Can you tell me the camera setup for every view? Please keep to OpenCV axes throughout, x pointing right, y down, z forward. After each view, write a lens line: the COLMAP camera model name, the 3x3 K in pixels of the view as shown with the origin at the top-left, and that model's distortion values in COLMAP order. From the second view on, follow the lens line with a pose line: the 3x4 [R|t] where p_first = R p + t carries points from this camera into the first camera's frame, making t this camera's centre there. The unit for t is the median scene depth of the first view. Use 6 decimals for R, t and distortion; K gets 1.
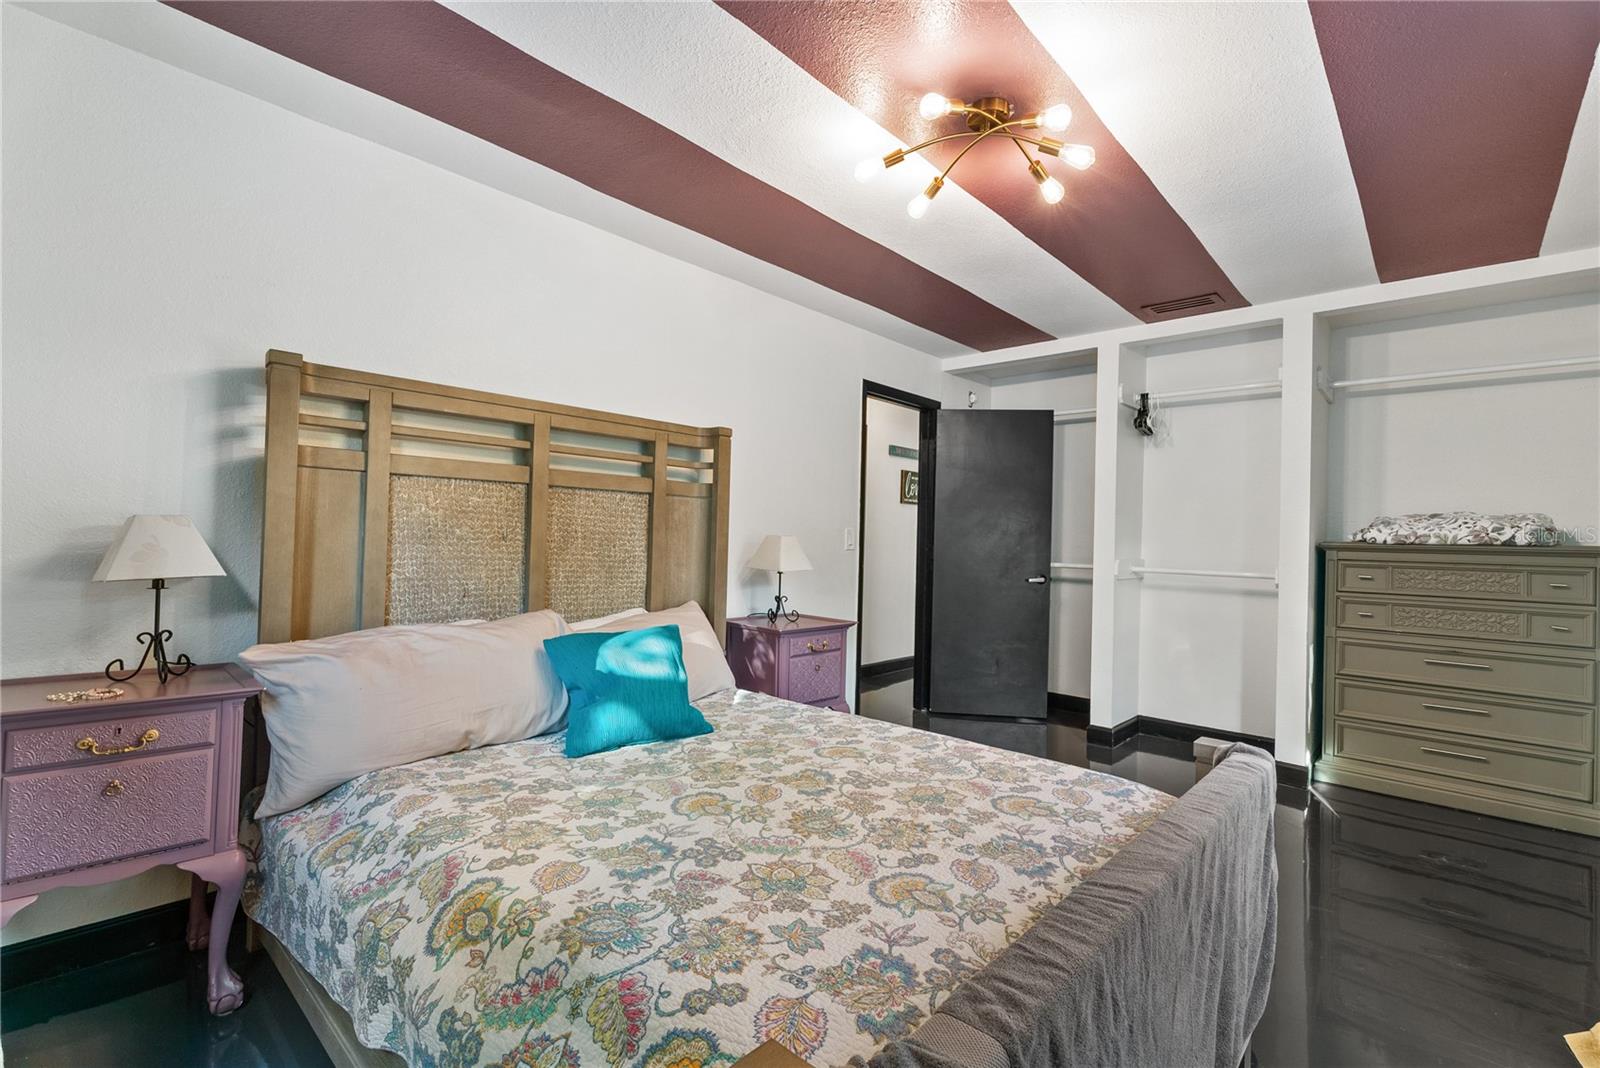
lens RADIAL K [[717.7, 0, 801.3], [0, 717.7, 524.3], [0, 0, 1]] dist [0.001117, -0.000296]
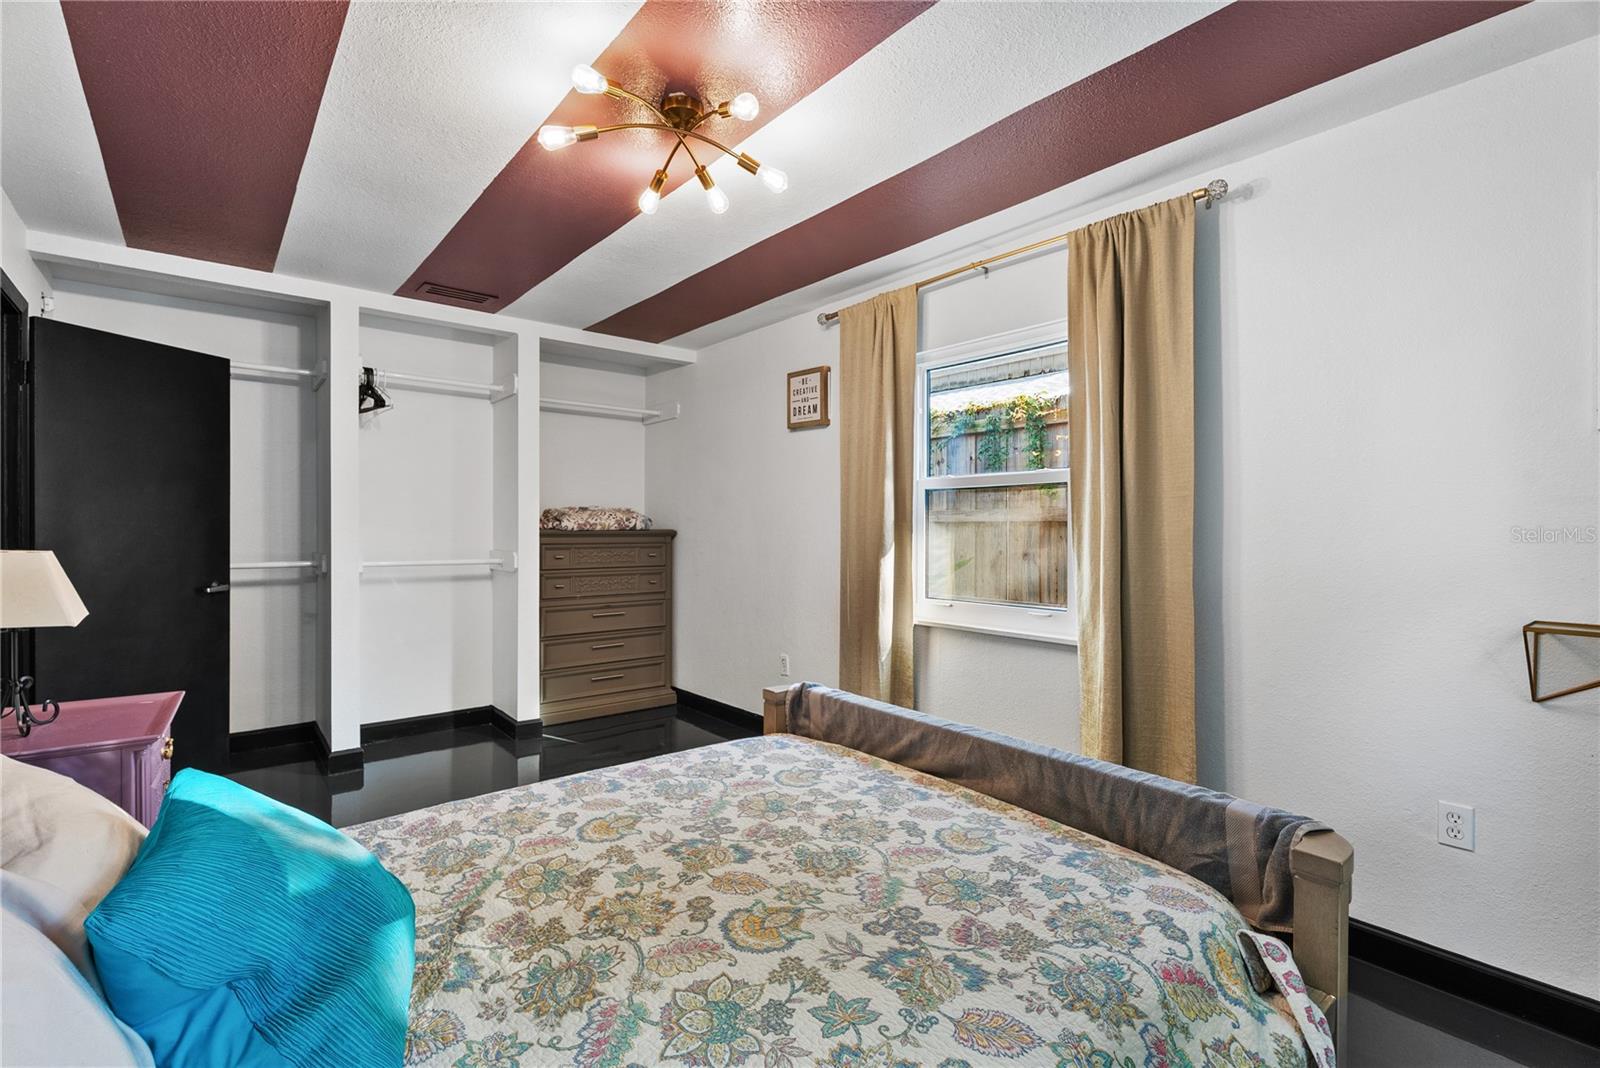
lens RADIAL K [[717.7, 0, 793.9], [0, 717.7, 534.6], [0, 0, 1]] dist [0.001117, -0.000296]
pose [[0.147552, -0.034325, 0.988459, -0.836287], [-0.021017, 0.999063, 0.037831, -0.047579], [-0.988831, -0.026357, 0.146692, 0.843070]]
